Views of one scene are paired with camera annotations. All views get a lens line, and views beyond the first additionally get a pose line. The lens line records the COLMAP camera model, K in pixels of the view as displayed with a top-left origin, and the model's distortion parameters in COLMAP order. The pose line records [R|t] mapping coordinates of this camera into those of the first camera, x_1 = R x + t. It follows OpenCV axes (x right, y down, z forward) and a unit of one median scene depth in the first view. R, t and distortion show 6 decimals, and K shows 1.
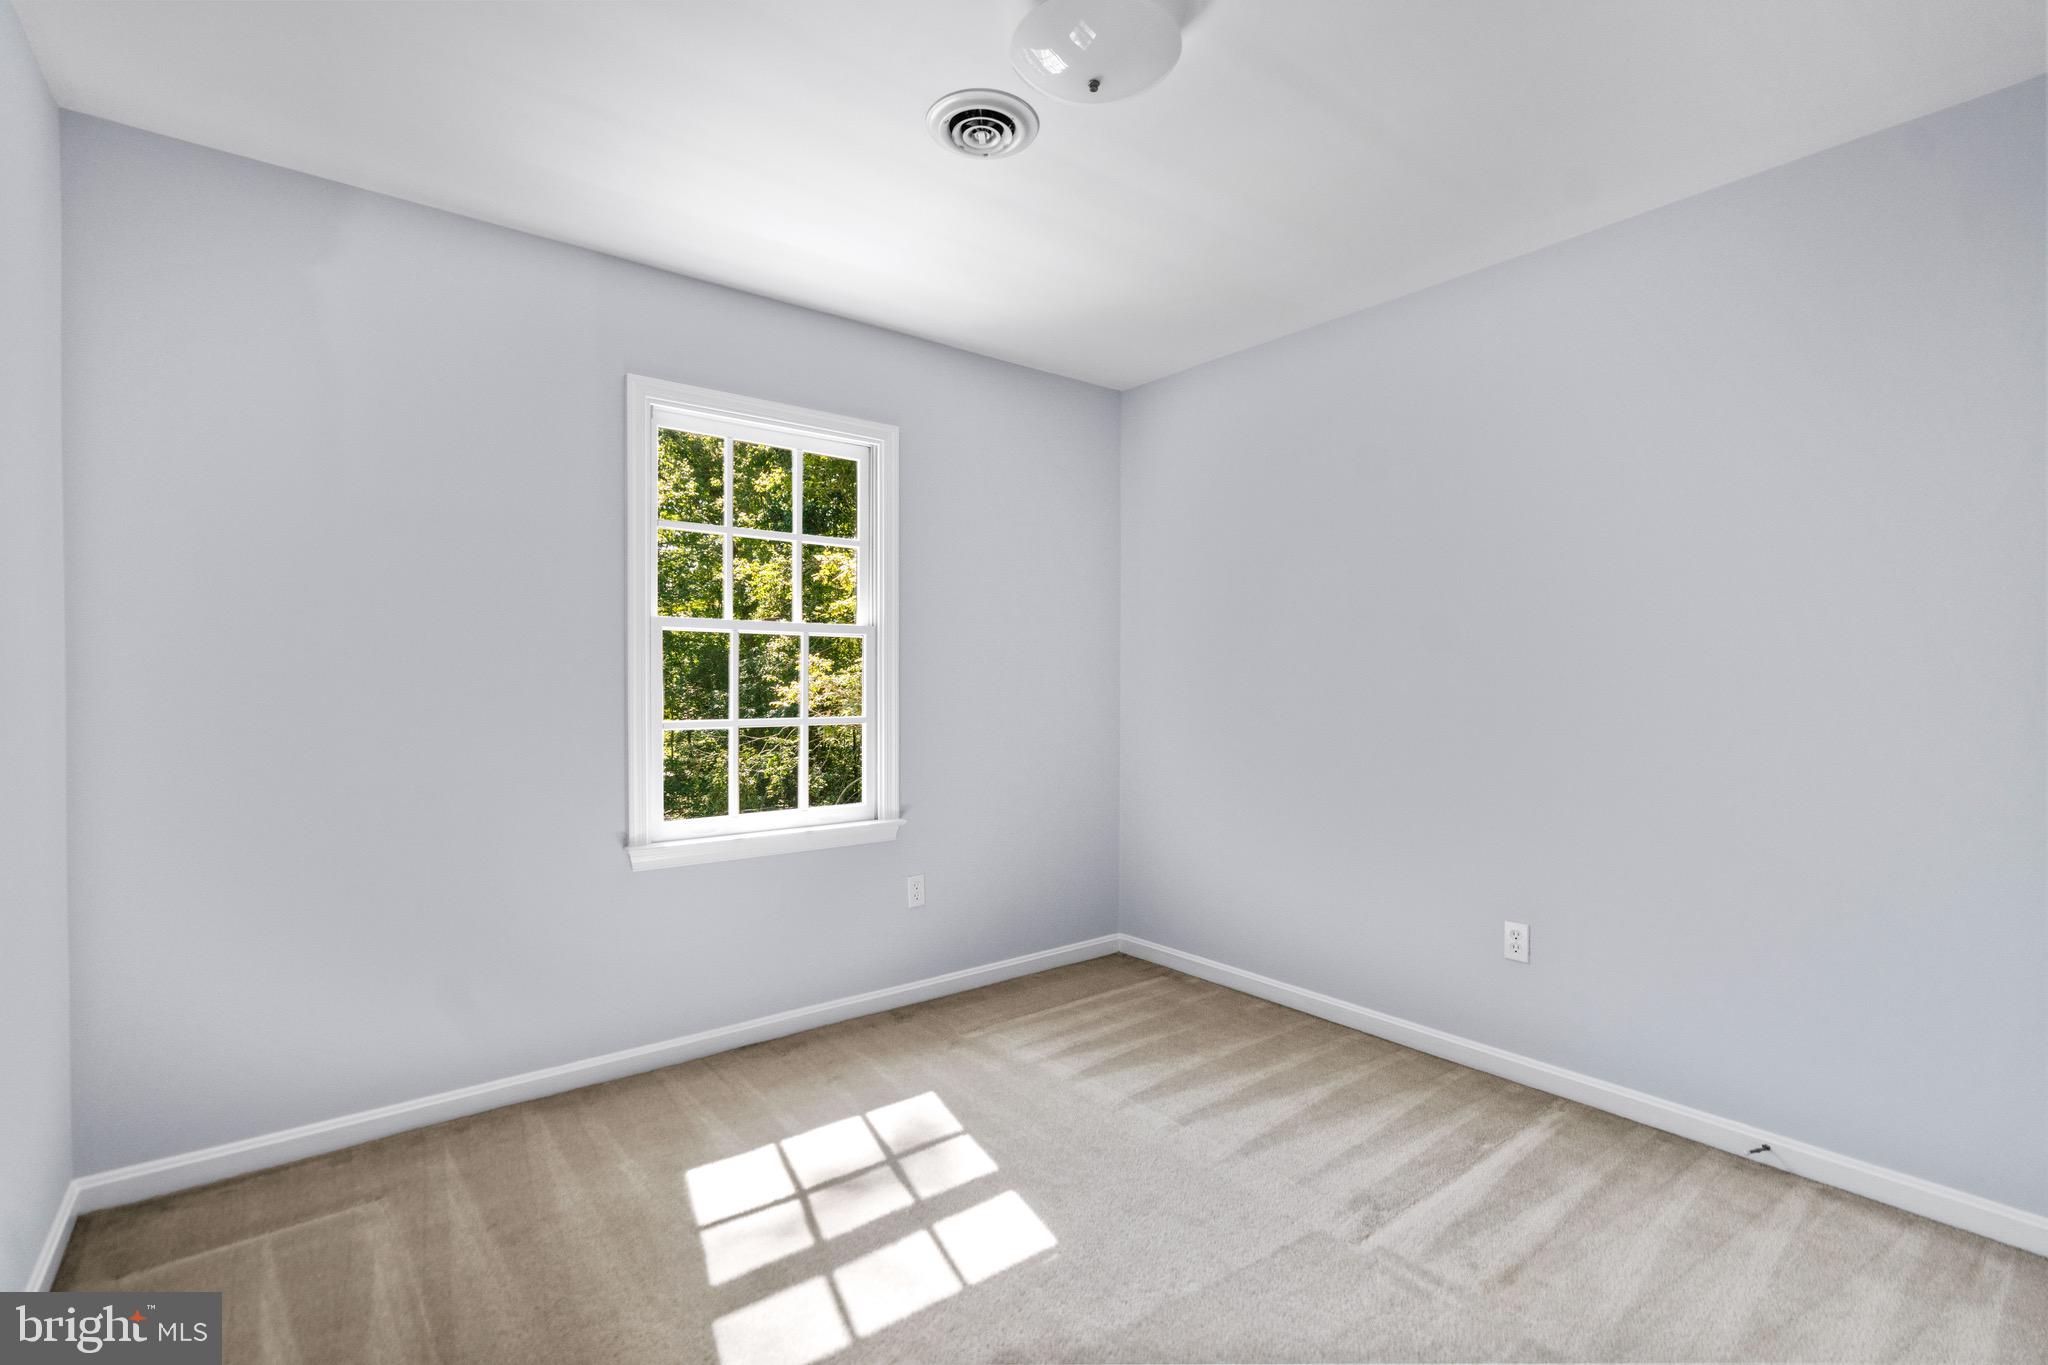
lens RADIAL K [[938.1, 0, 1008.7], [0, 938.1, 691.3], [0, 0, 1]] dist [0.001337, 0.000538]
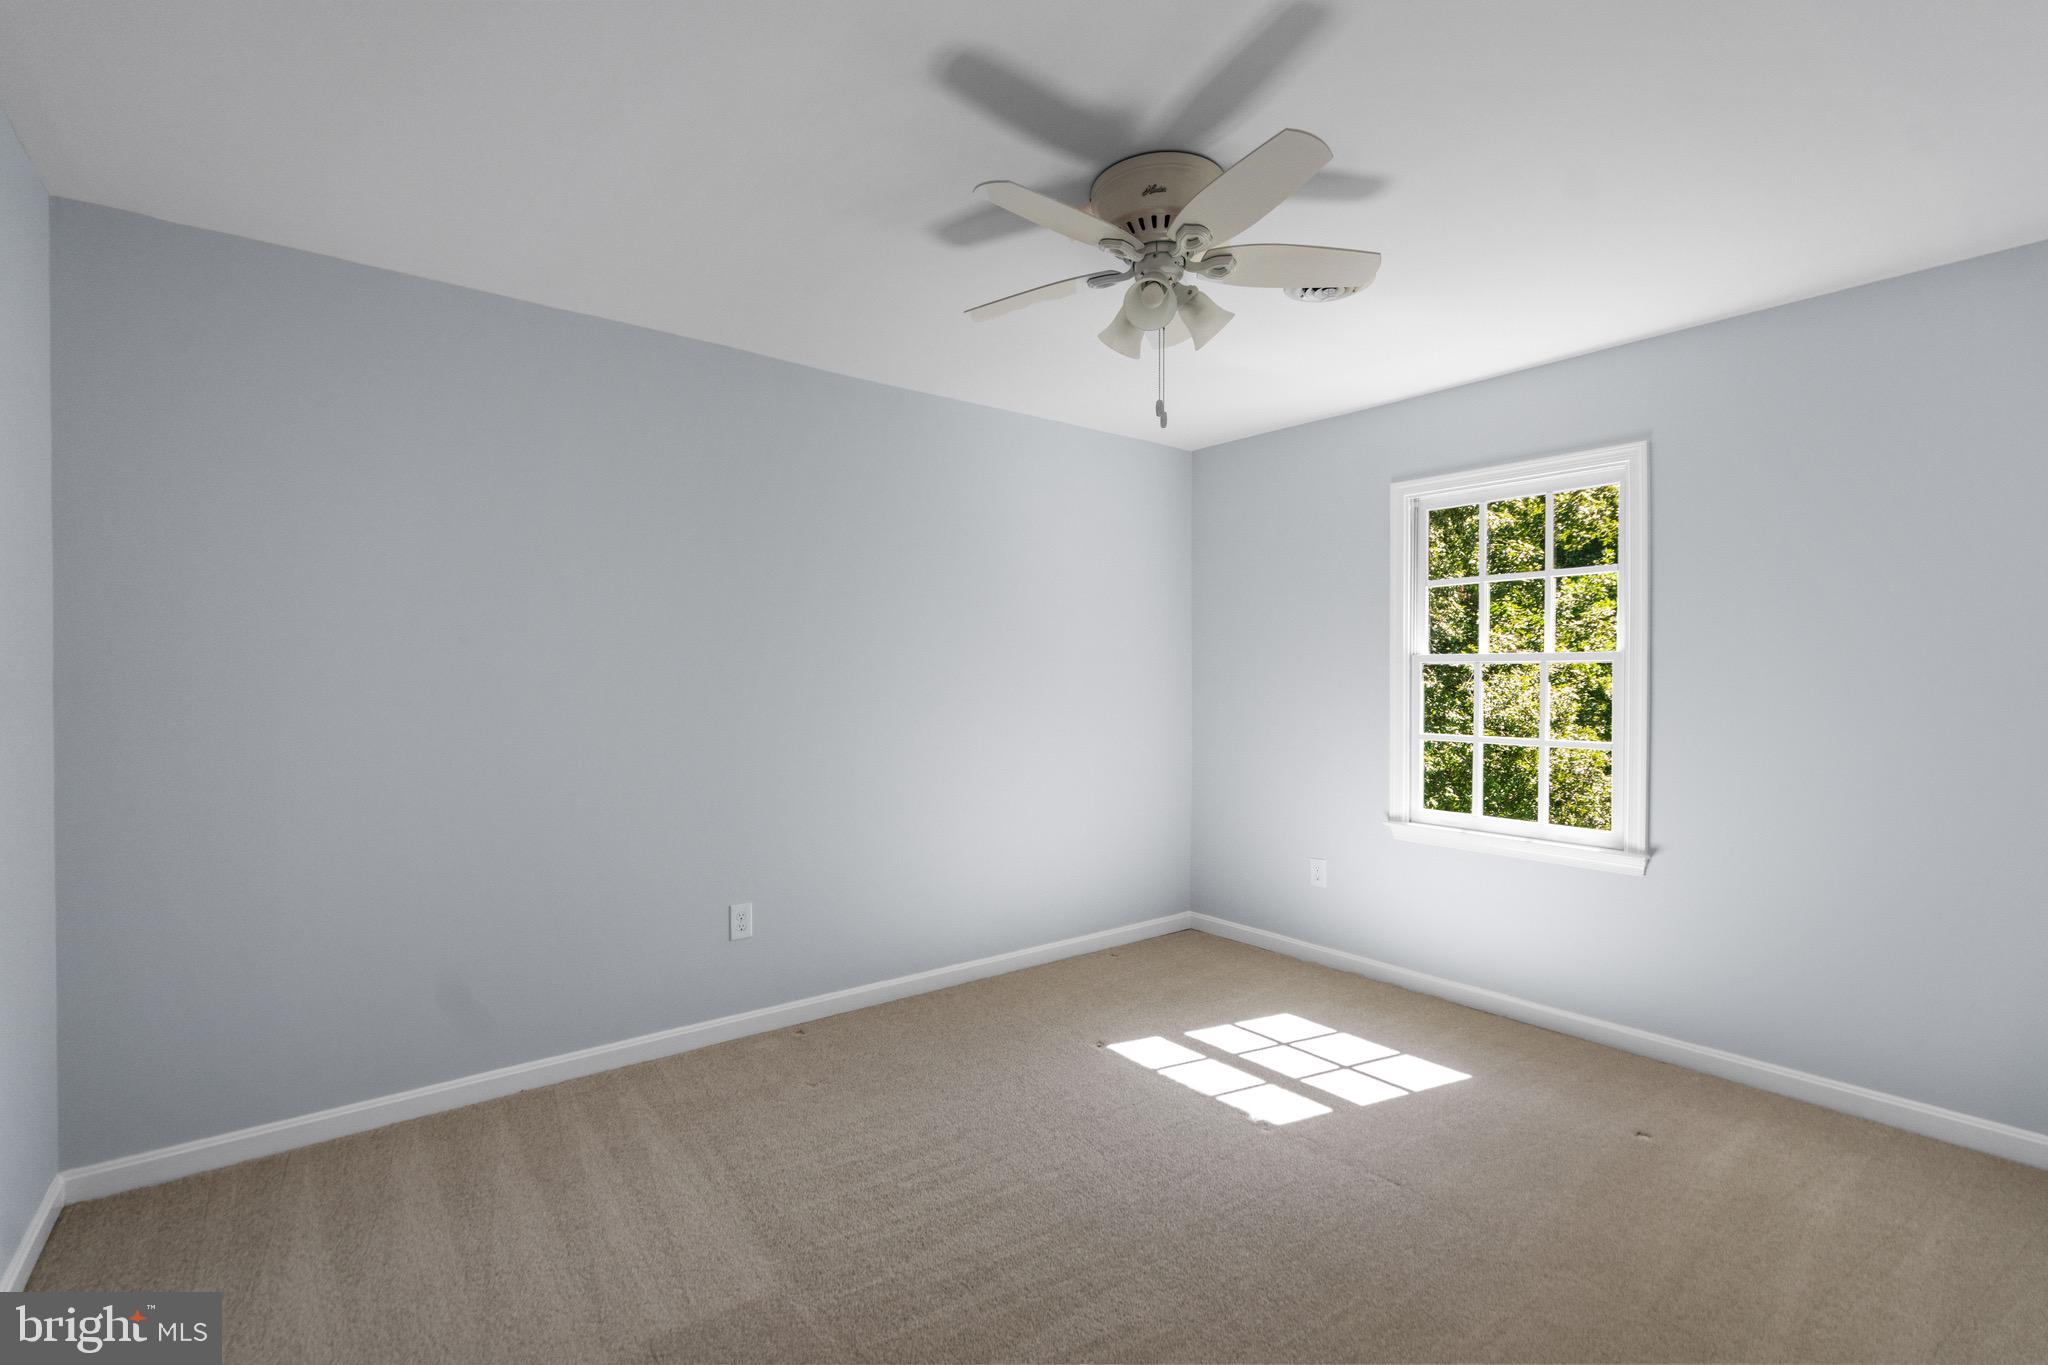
lens RADIAL K [[938.1, 0, 1008.7], [0, 938.1, 691.3], [0, 0, 1]] dist [0.001337, 0.000538]
pose [[-0.031152, 0.021336, -0.999287, 1.009950], [-0.011945, 0.999693, 0.021717, -0.050223], [0.999443, 0.012613, -0.030888, 0.464653]]
